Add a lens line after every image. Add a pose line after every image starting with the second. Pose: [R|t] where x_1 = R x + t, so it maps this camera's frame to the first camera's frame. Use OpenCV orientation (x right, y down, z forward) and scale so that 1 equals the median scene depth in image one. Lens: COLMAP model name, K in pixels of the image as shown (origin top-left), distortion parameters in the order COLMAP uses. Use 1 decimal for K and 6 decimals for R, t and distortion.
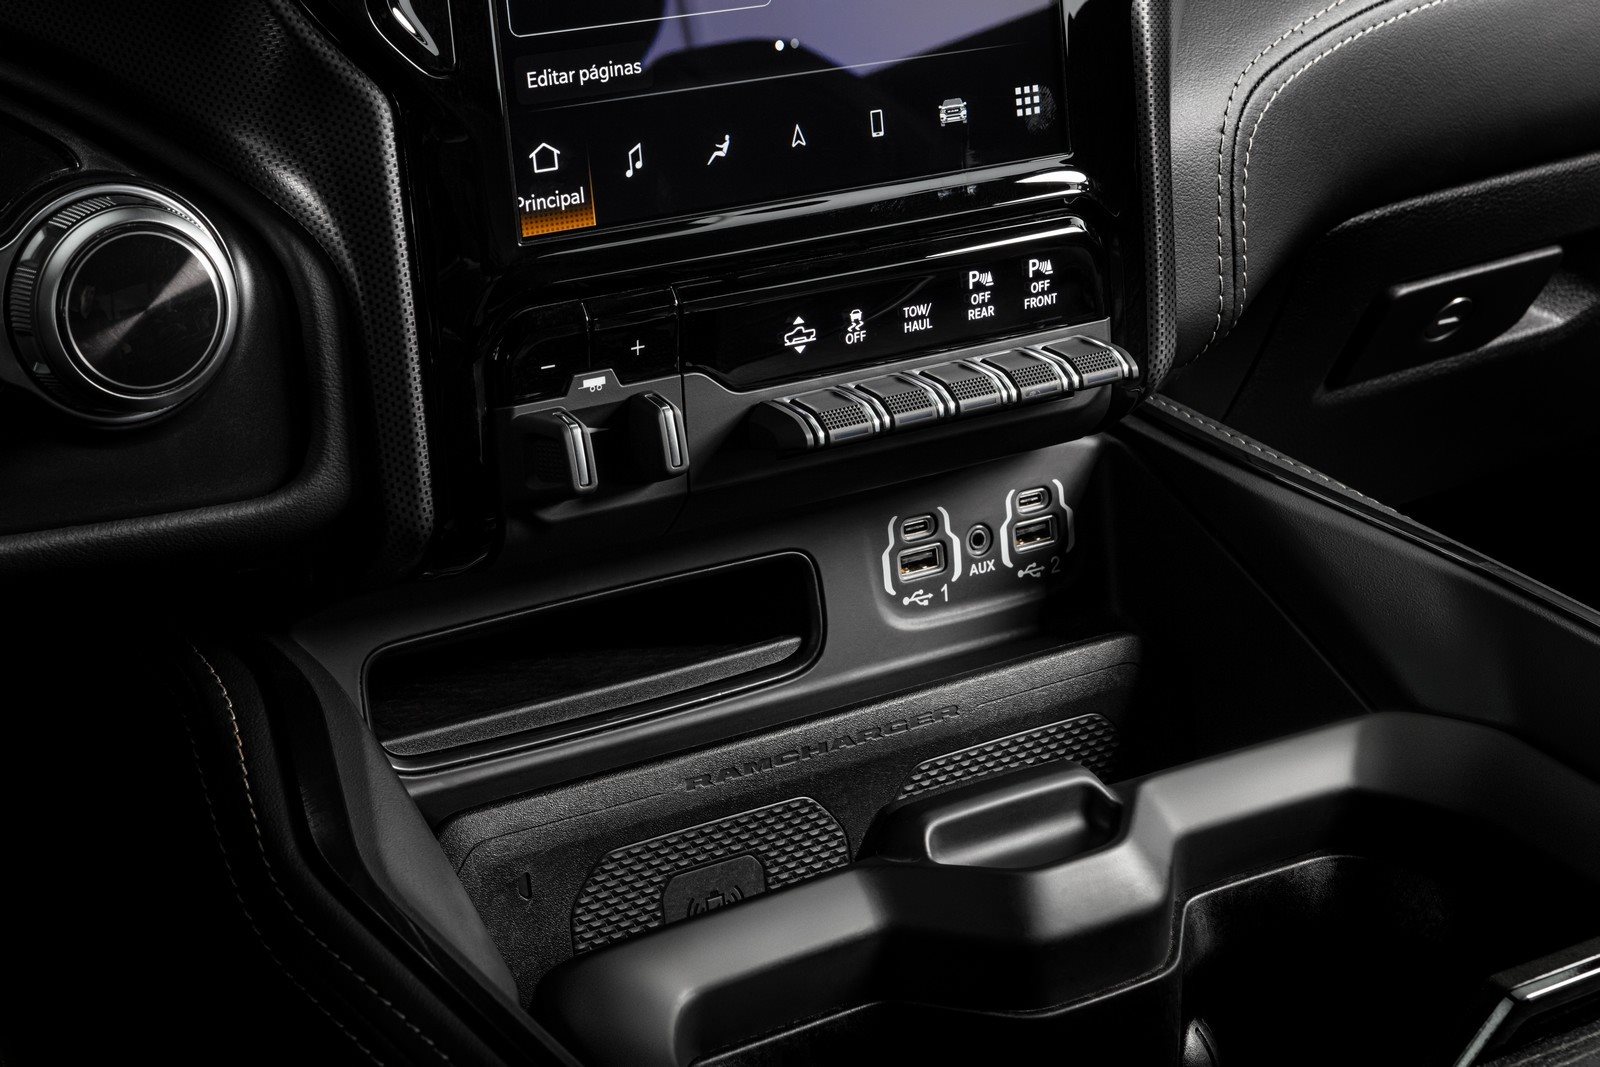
lens RADIAL K [[3228.5, 0, 805.6], [0, 3228.5, 540.9], [0, 0, 1]] dist [-0.017831, 0.000000]
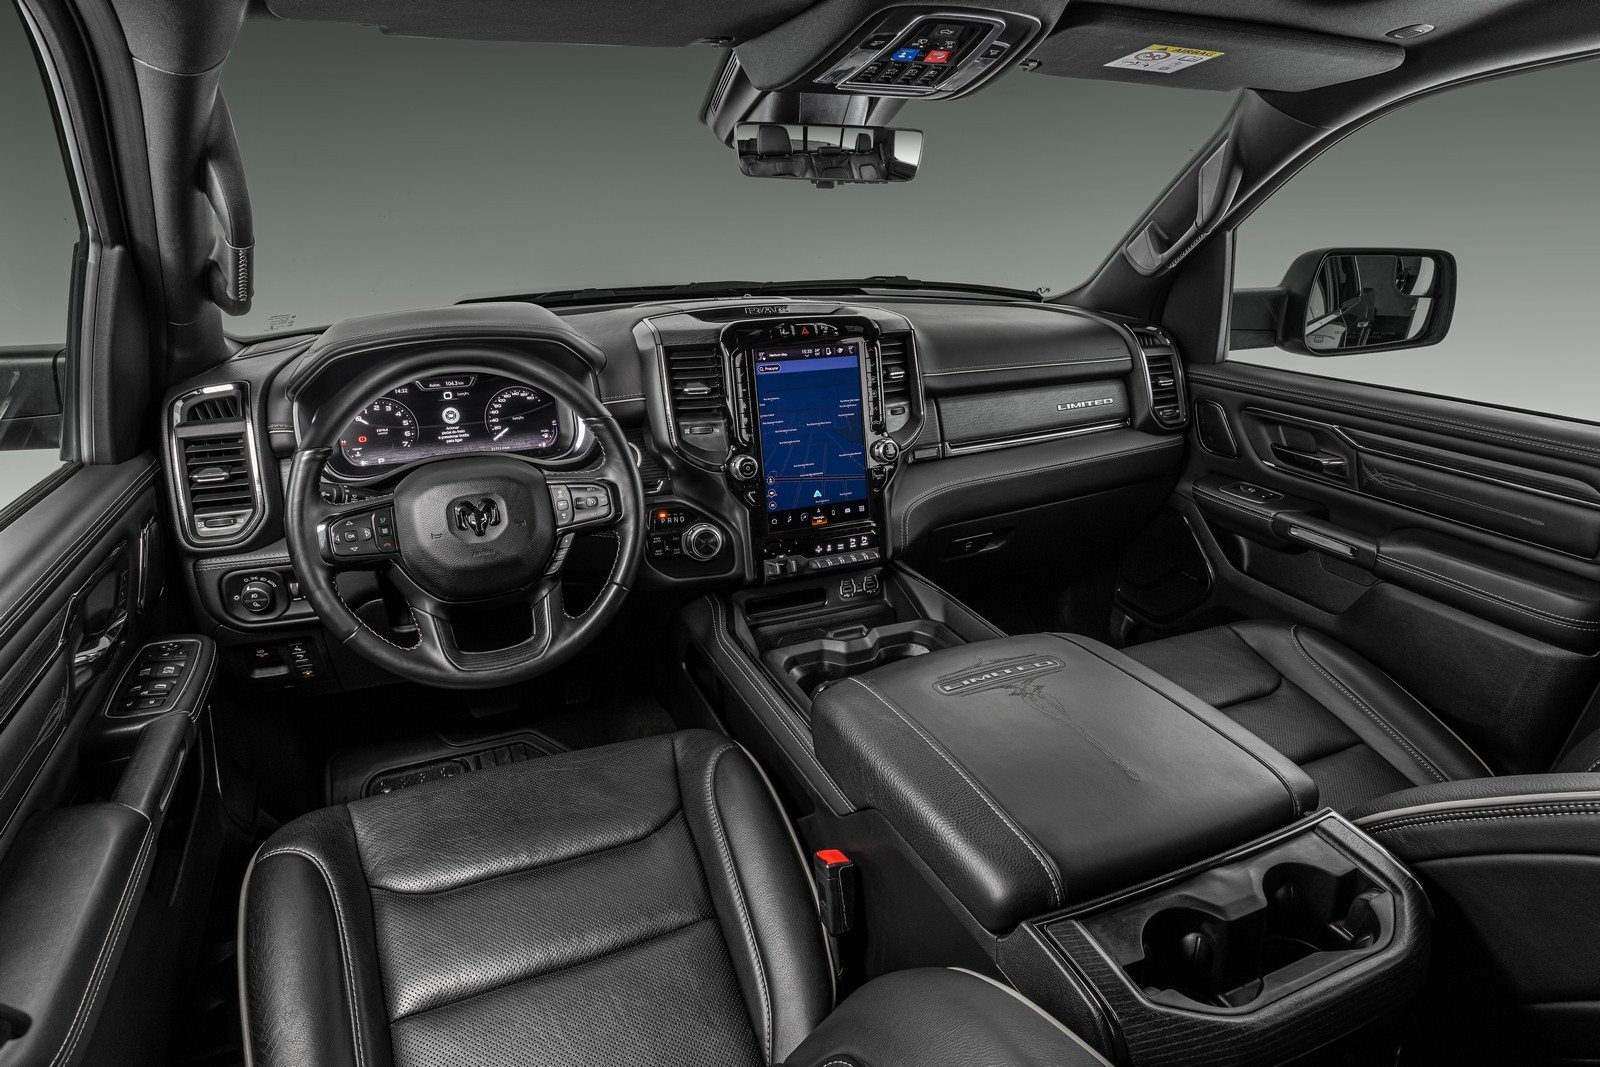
lens RADIAL K [[909.0, 0, 790.8], [0, 909.0, 530.4], [0, 0, 1]] dist [-0.031789, 0.021977]
pose [[0.982864, 0.032917, -0.181370, 0.247696], [-0.042512, 0.997880, -0.049273, -0.013977], [0.179363, 0.056139, 0.982180, -0.643521]]
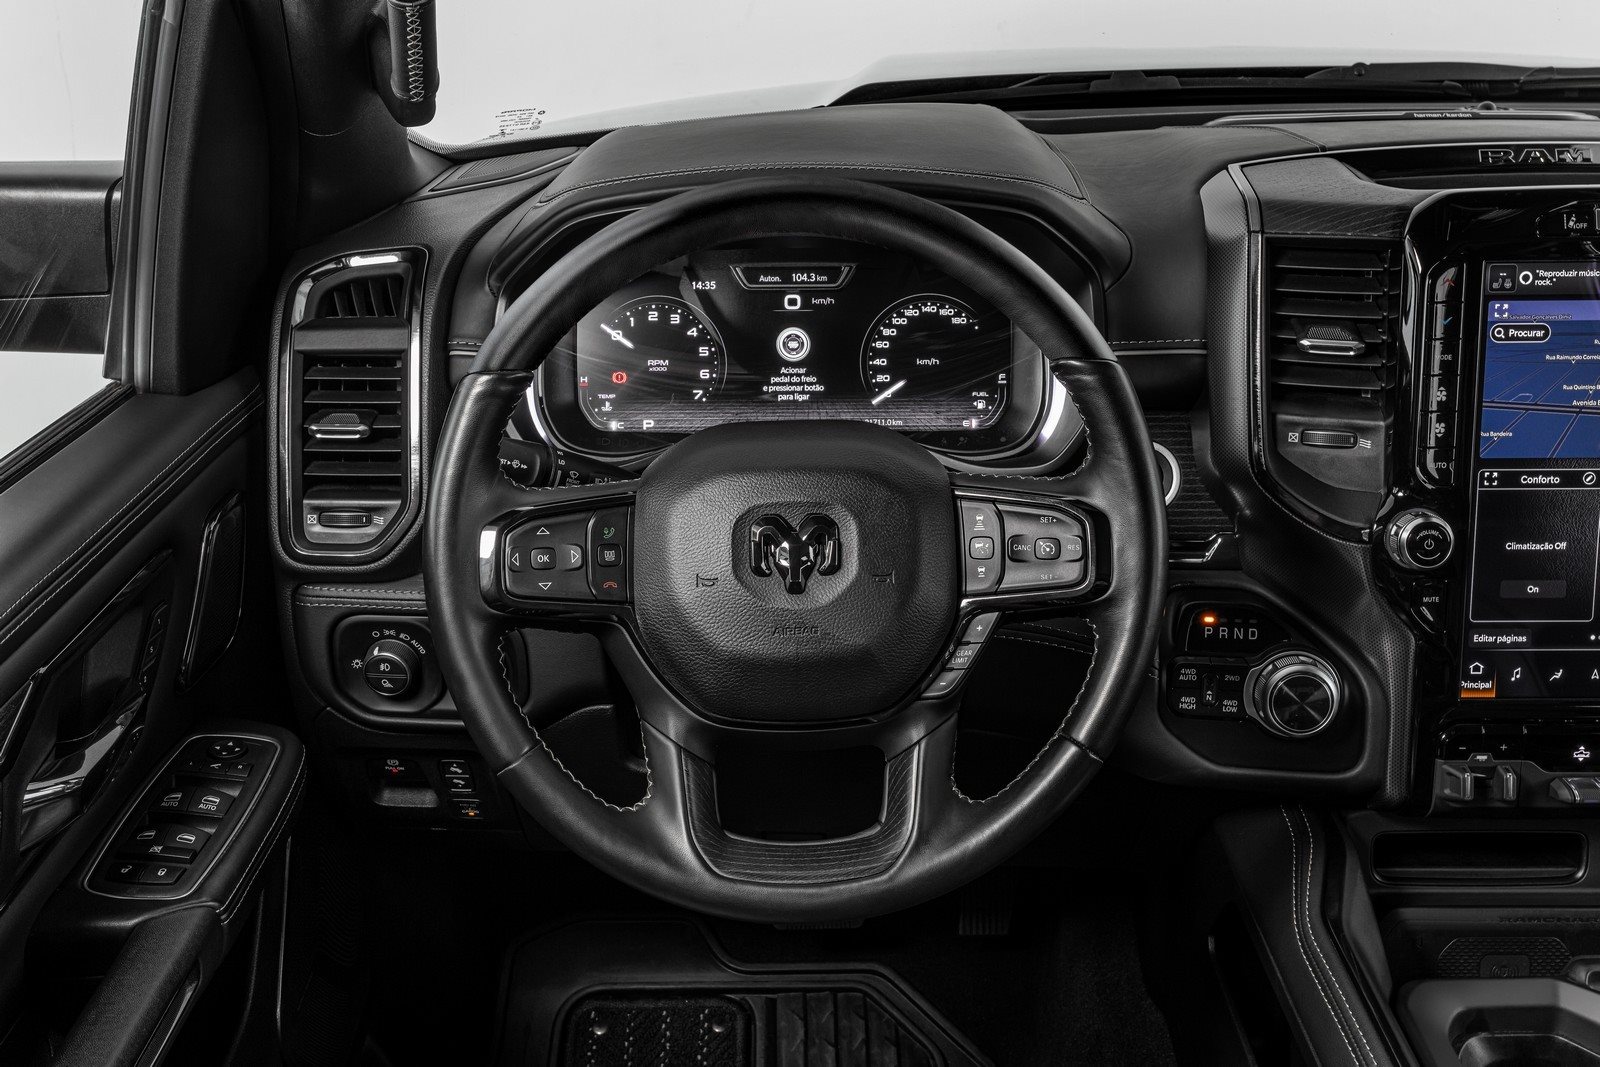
lens RADIAL K [[1731.7, 0, 794.2], [0, 1731.7, 534.0], [0, 0, 1]] dist [0.005729, 0.000000]
pose [[0.829680, 0.172208, -0.531014, 0.170487], [-0.188254, 0.981821, 0.024269, -0.145581], [0.525539, 0.079830, 0.847016, -0.427127]]
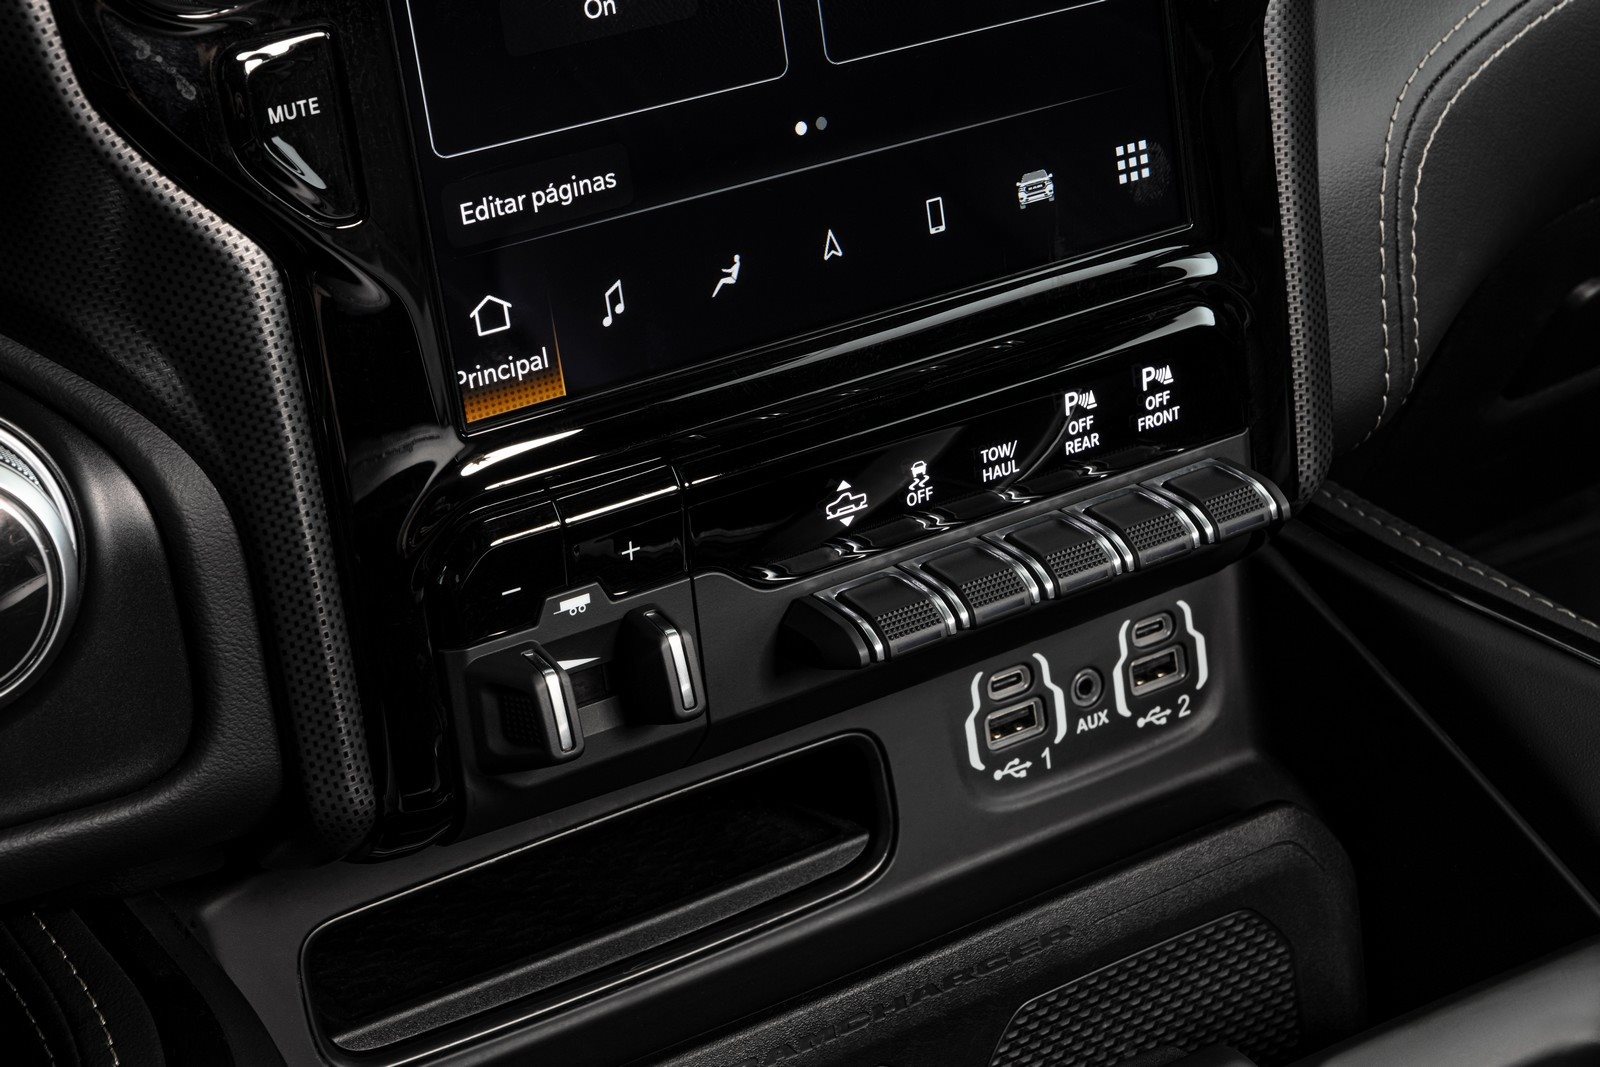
lens RADIAL K [[3228.5, 0, 799.1], [0, 3228.5, 547.3], [0, 0, 1]] dist [-0.017831, 0.000000]
pose [[0.998641, -0.043217, -0.029124, 0.008851], [0.045487, 0.995559, 0.082421, -0.116165], [0.025433, -0.083634, 0.996172, 0.241358]]
